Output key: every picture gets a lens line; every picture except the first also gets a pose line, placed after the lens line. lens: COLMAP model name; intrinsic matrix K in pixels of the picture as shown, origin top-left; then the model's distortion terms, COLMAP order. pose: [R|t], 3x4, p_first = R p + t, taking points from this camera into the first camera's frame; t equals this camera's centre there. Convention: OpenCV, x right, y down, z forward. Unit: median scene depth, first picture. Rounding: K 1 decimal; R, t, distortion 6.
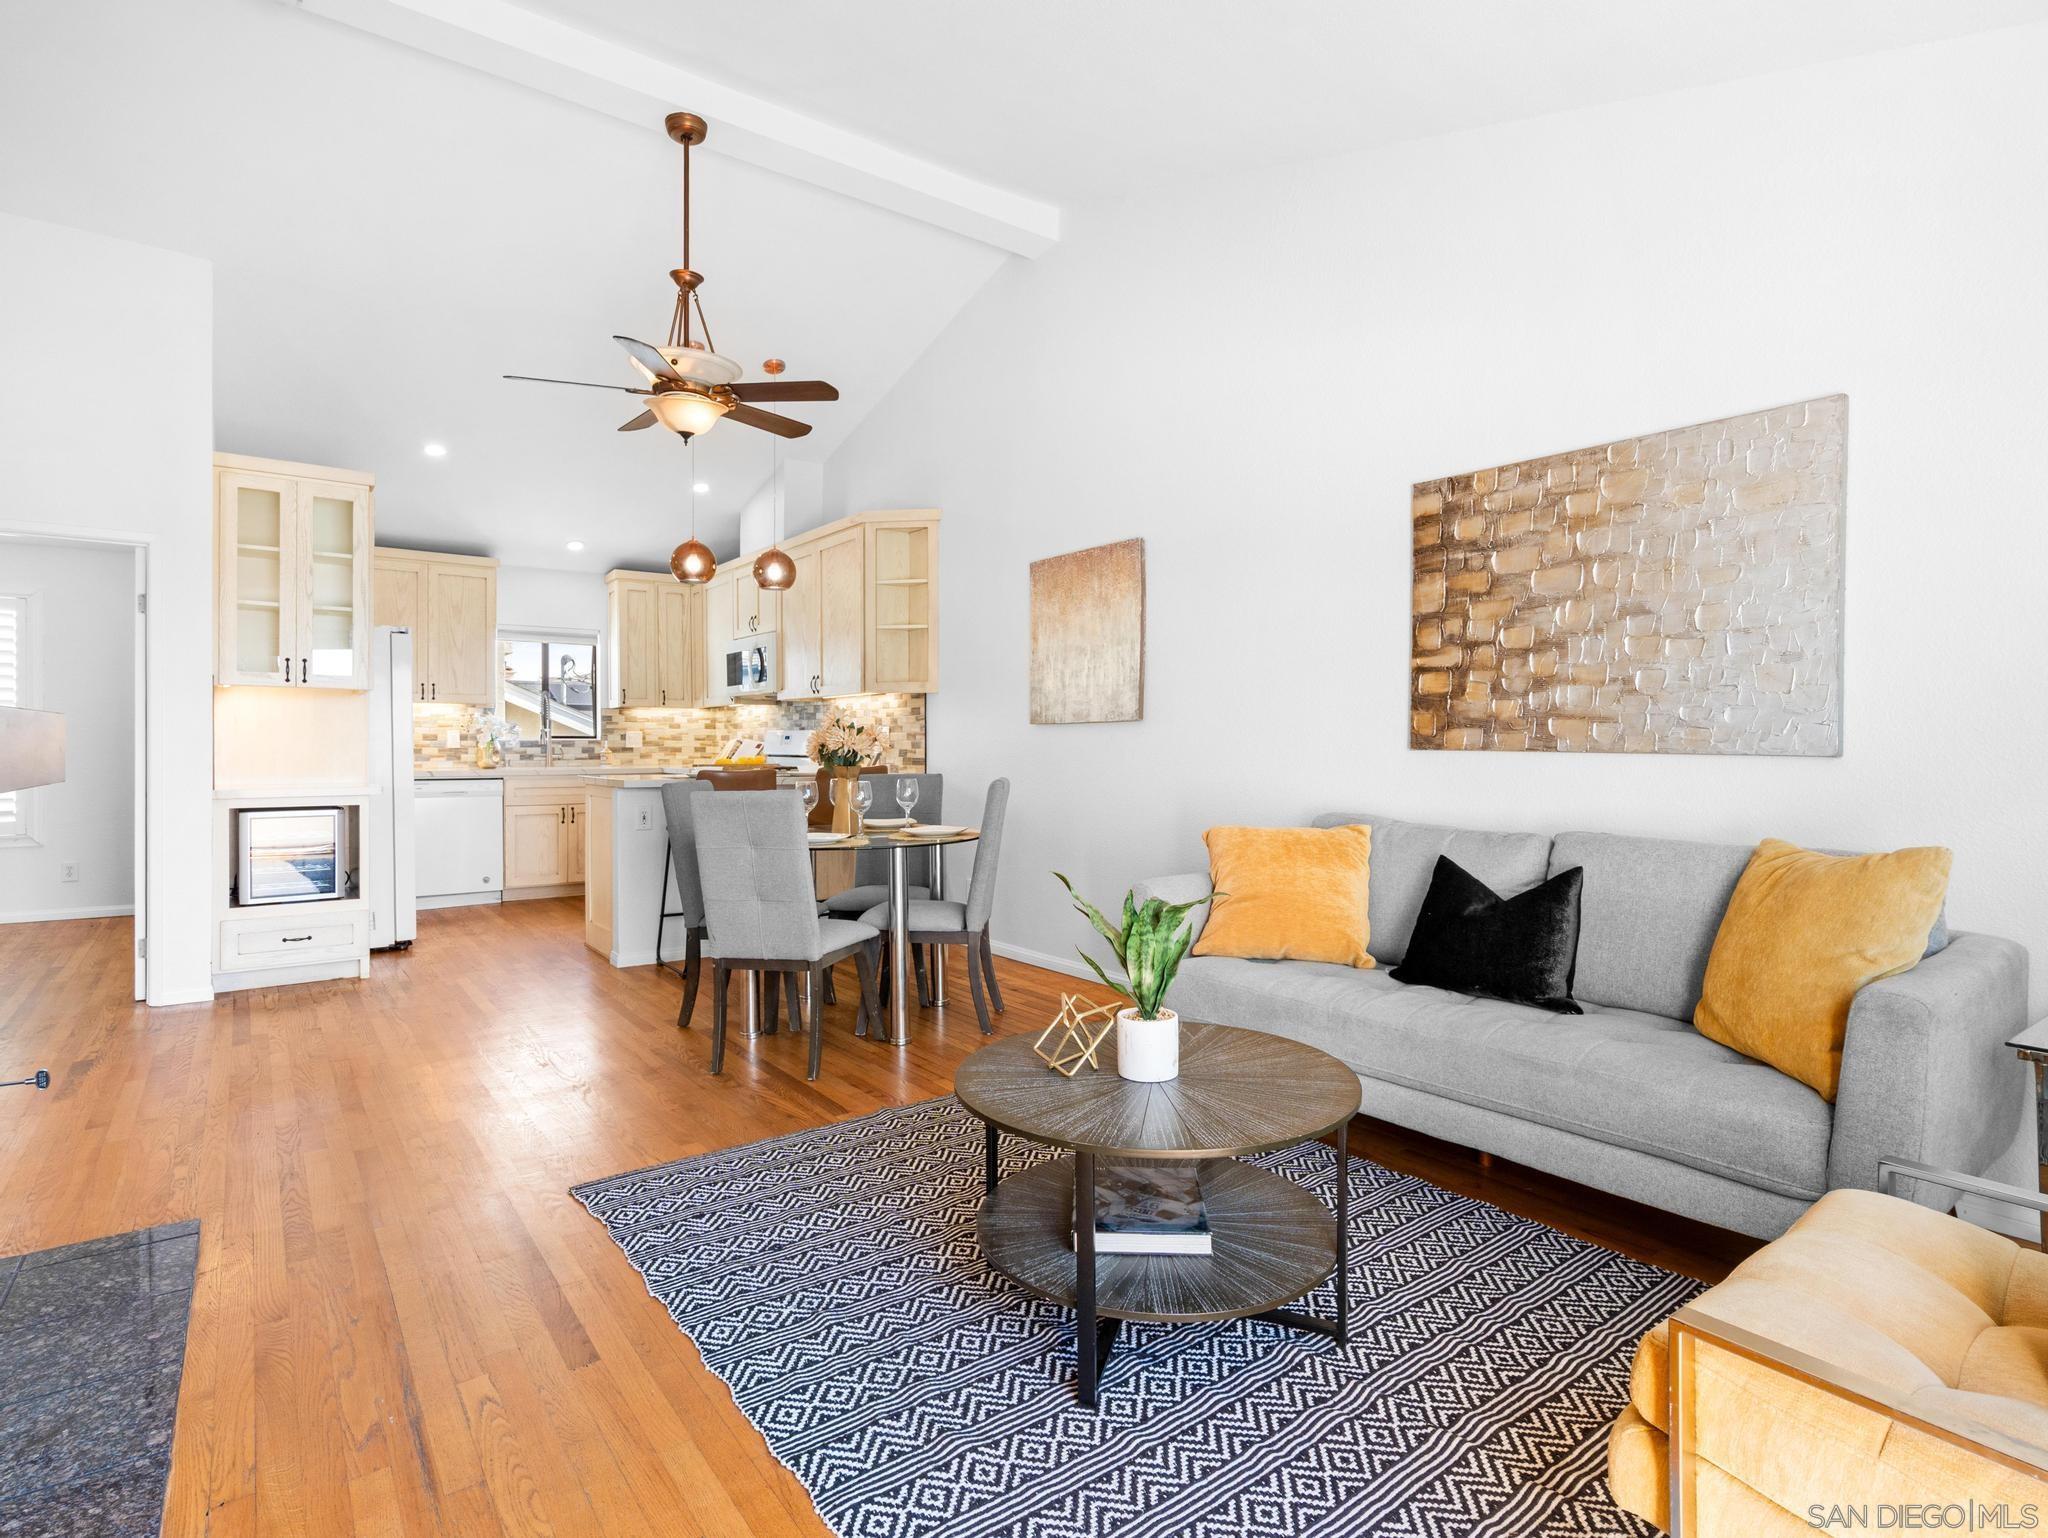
lens RADIAL K [[1048.7, 0, 1025.8], [0, 1048.7, 748.0], [0, 0, 1]] dist [-0.011547, 0.005697]
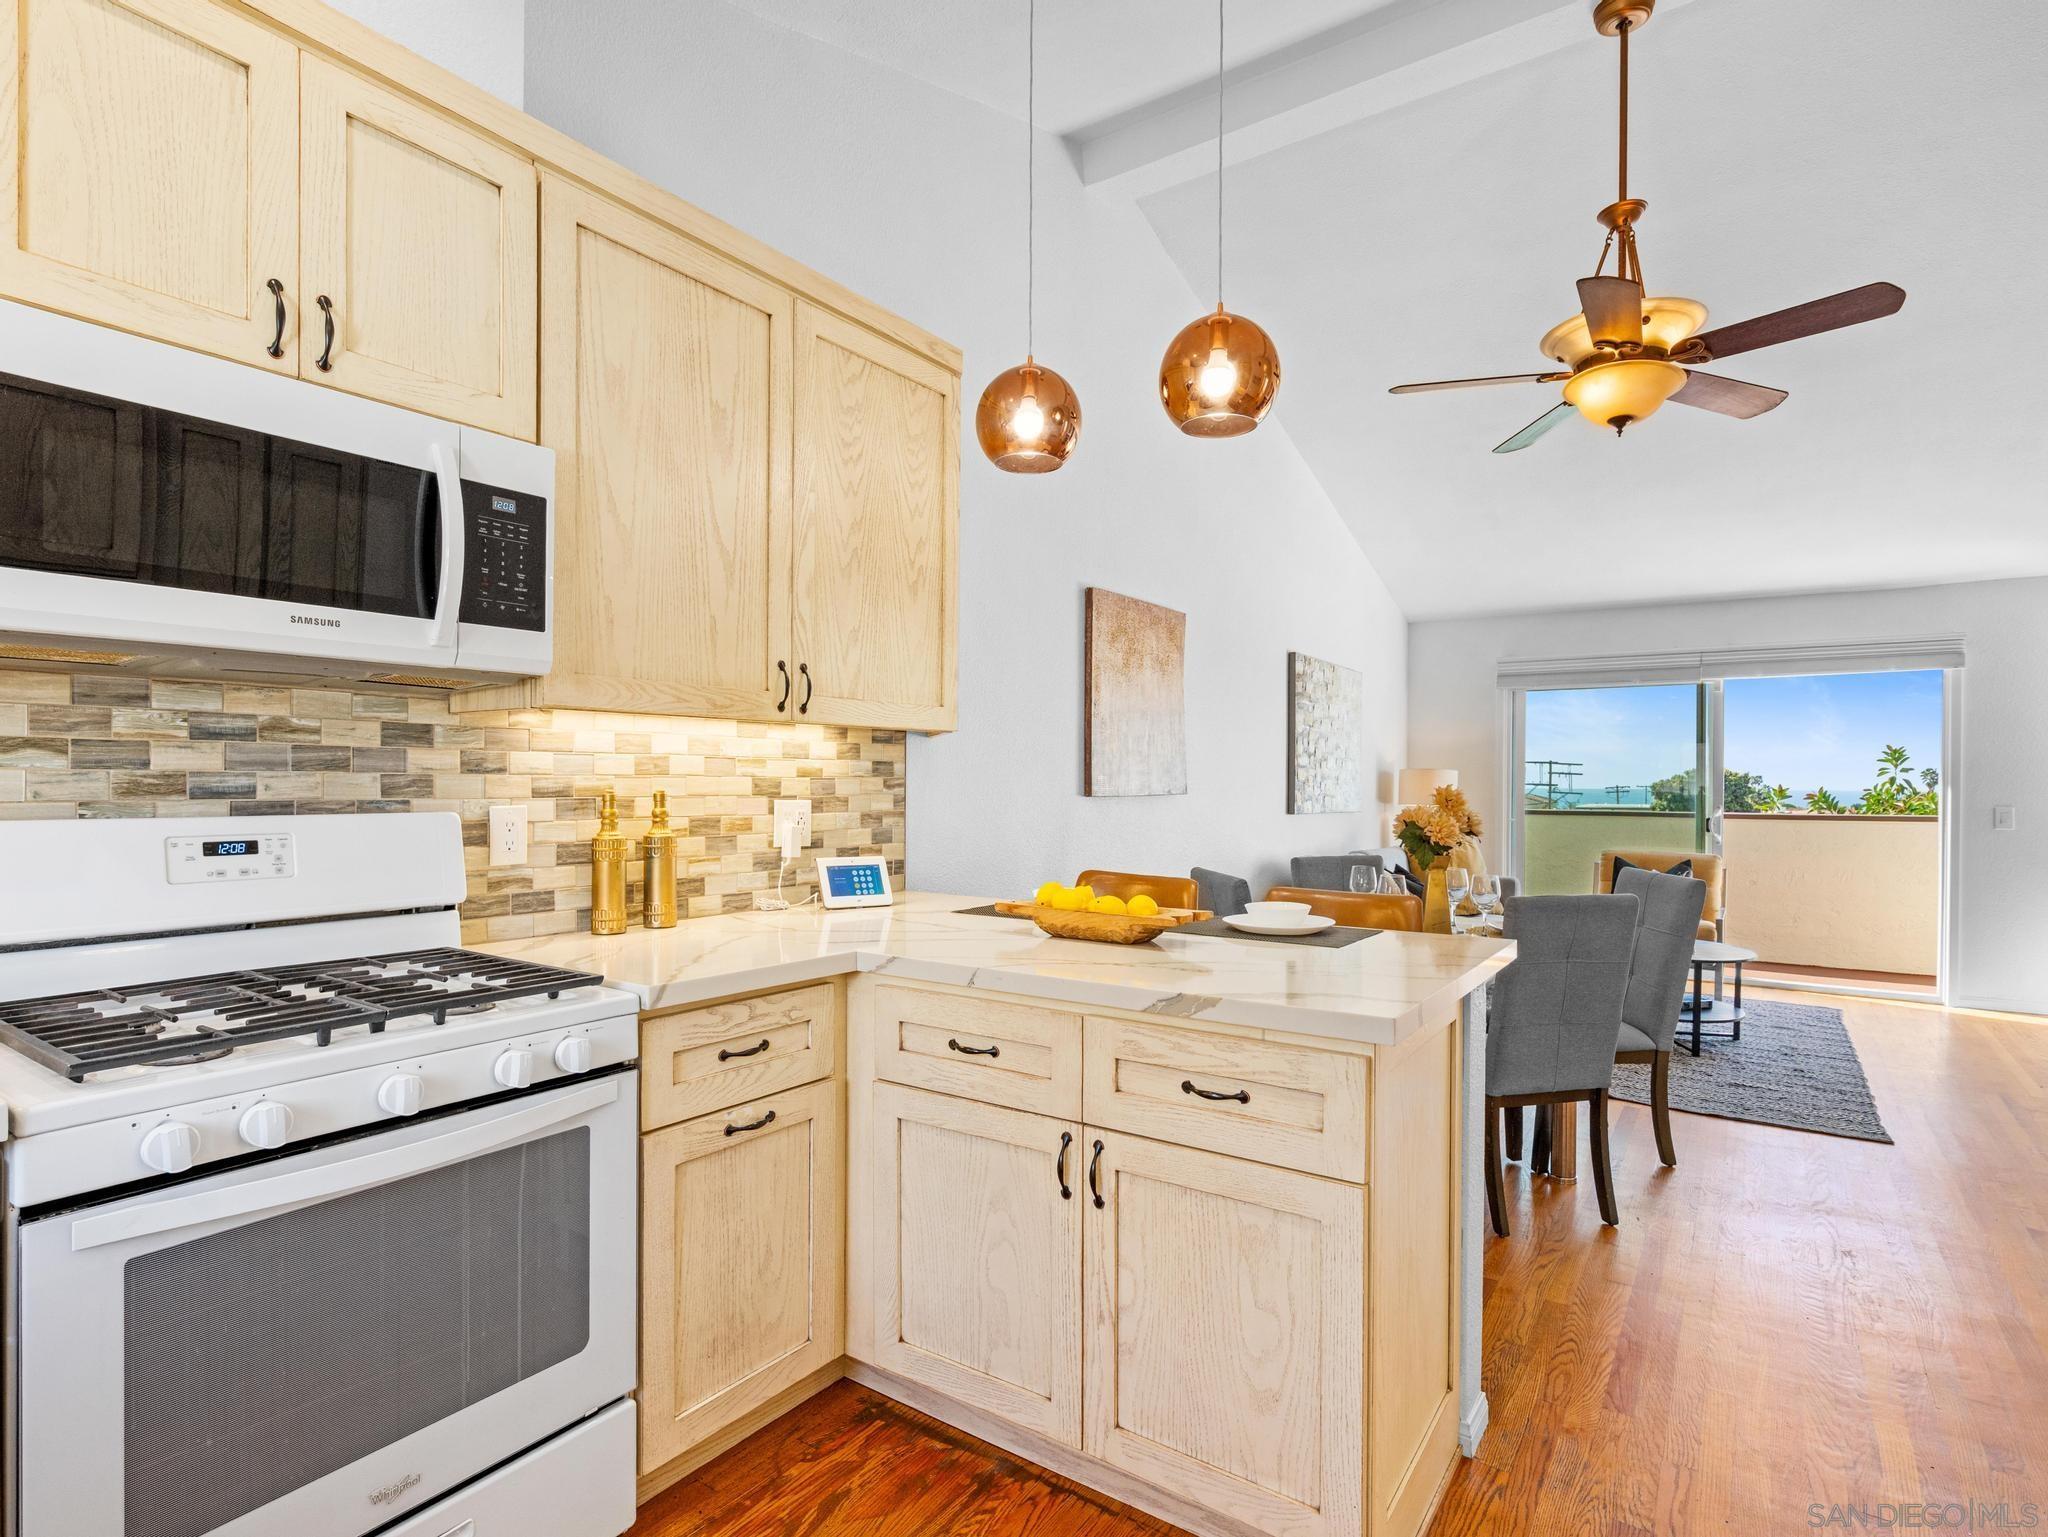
lens RADIAL K [[1048.7, 0, 1020.6], [0, 1048.7, 783.6], [0, 0, 1]] dist [-0.011547, 0.005697]
pose [[-0.311703, -0.004392, 0.950169, -0.482510], [-0.000406, 0.999990, 0.004489, -0.024261], [-0.950179, 0.001014, -0.311702, 0.876758]]
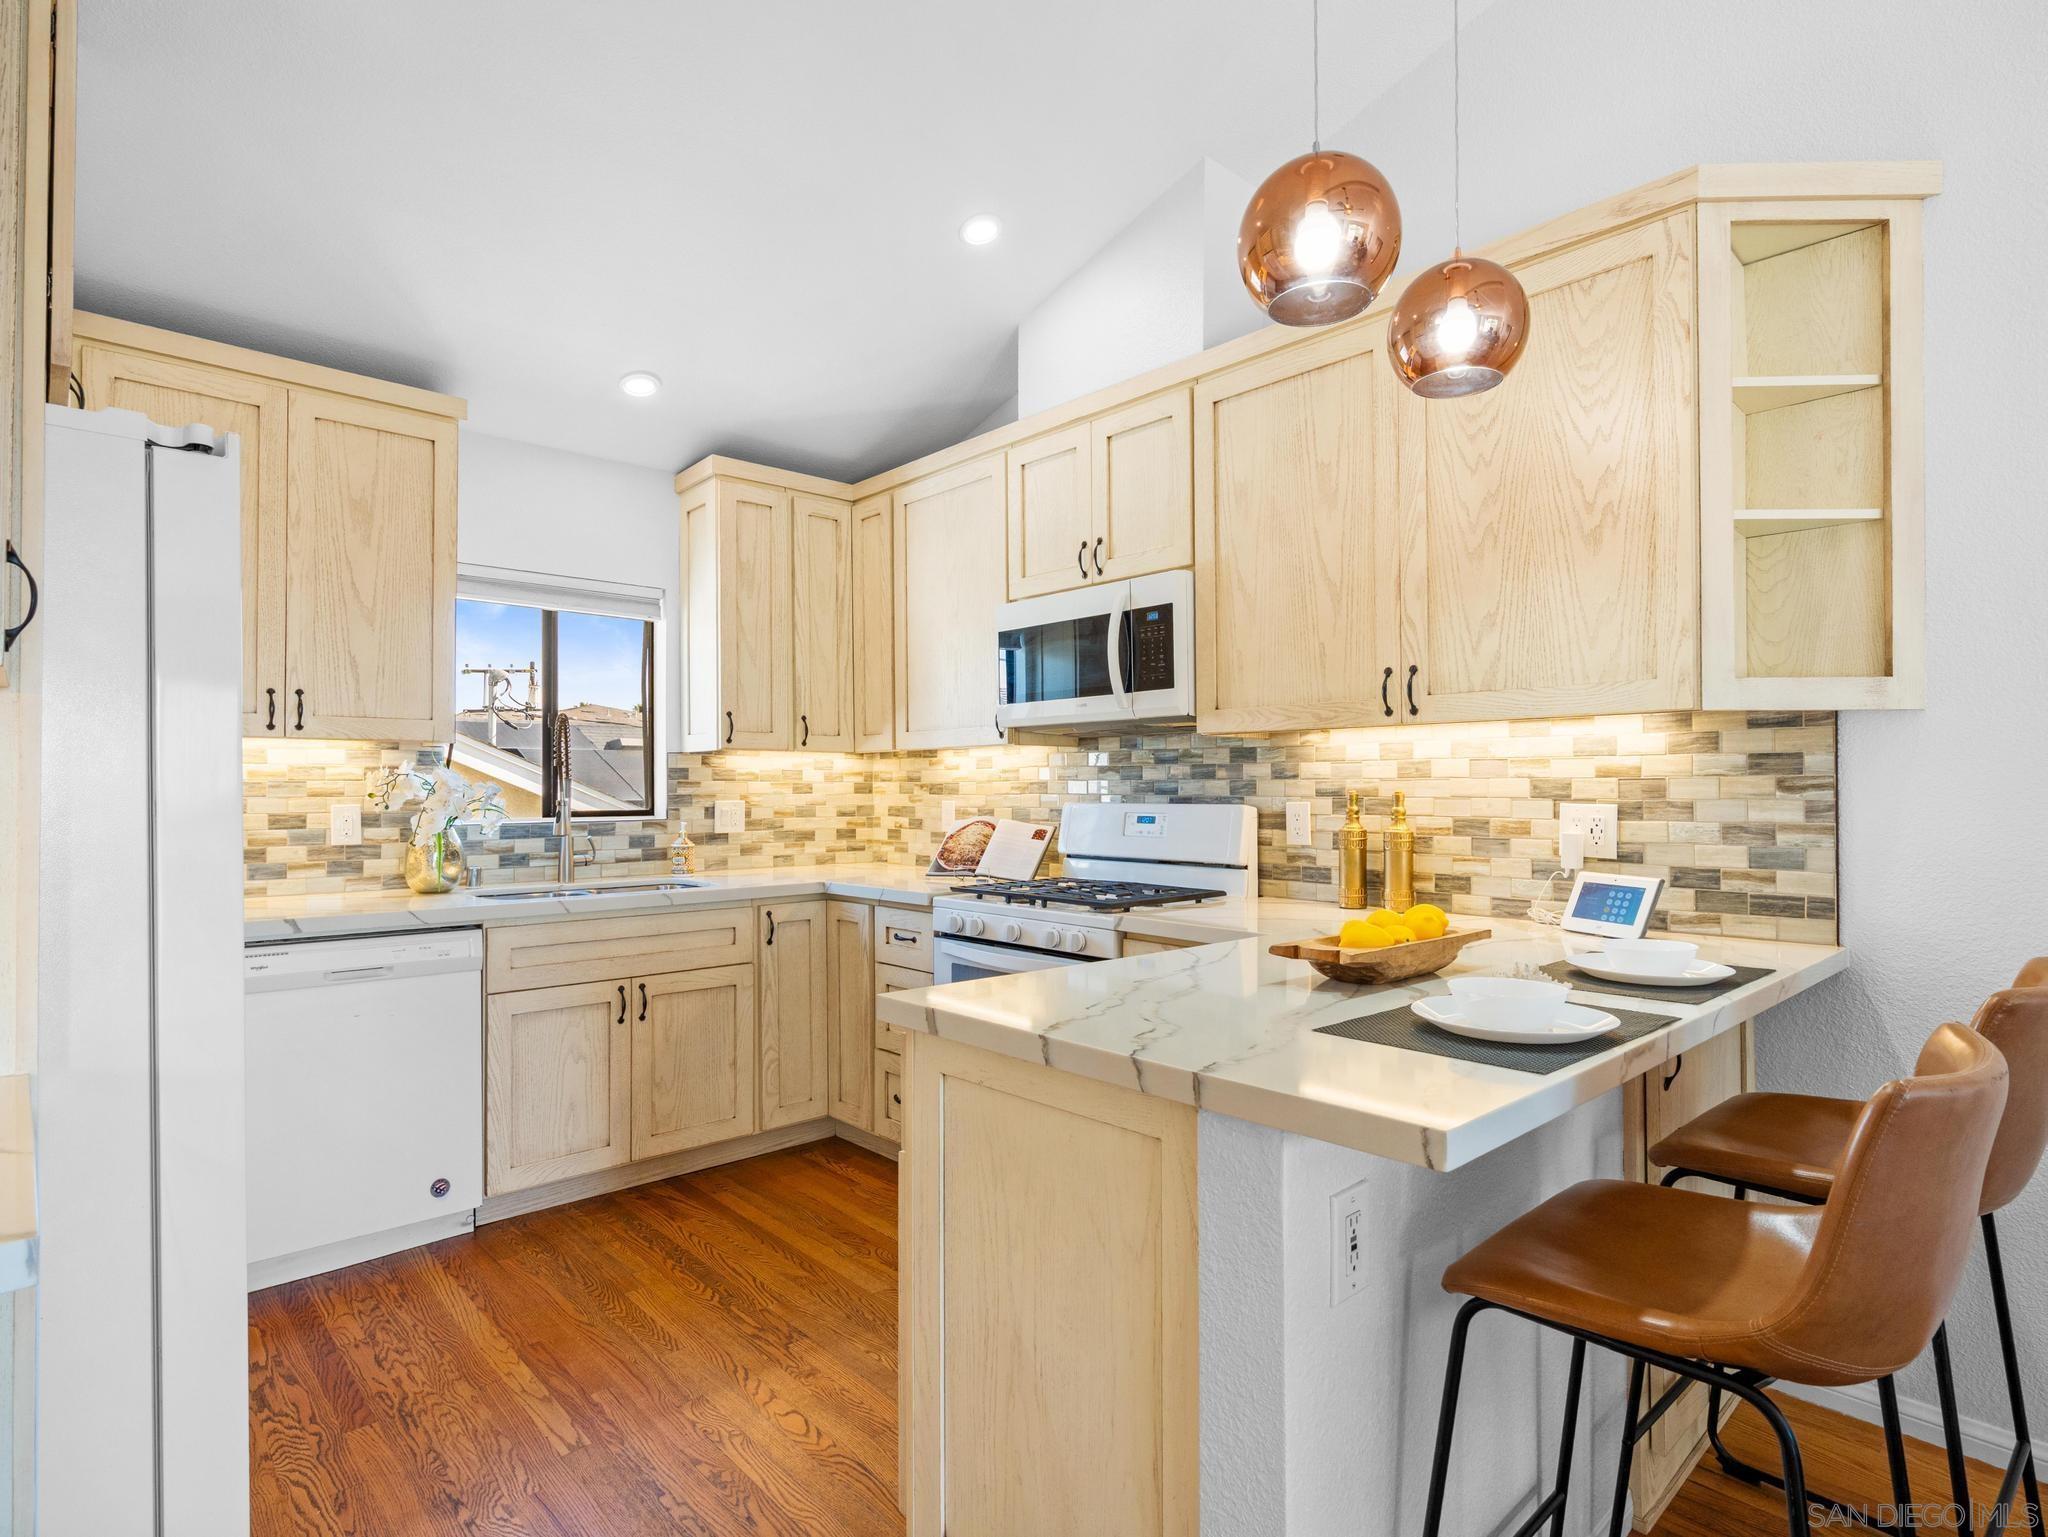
lens RADIAL K [[1048.7, 0, 1018.8], [0, 1048.7, 778.1], [0, 0, 1]] dist [-0.011547, 0.005697]
pose [[0.994056, 0.000239, 0.108869, -0.318497], [0.001390, 0.999888, -0.014894, -0.020235], [-0.108861, 0.014957, 0.993944, 0.543088]]
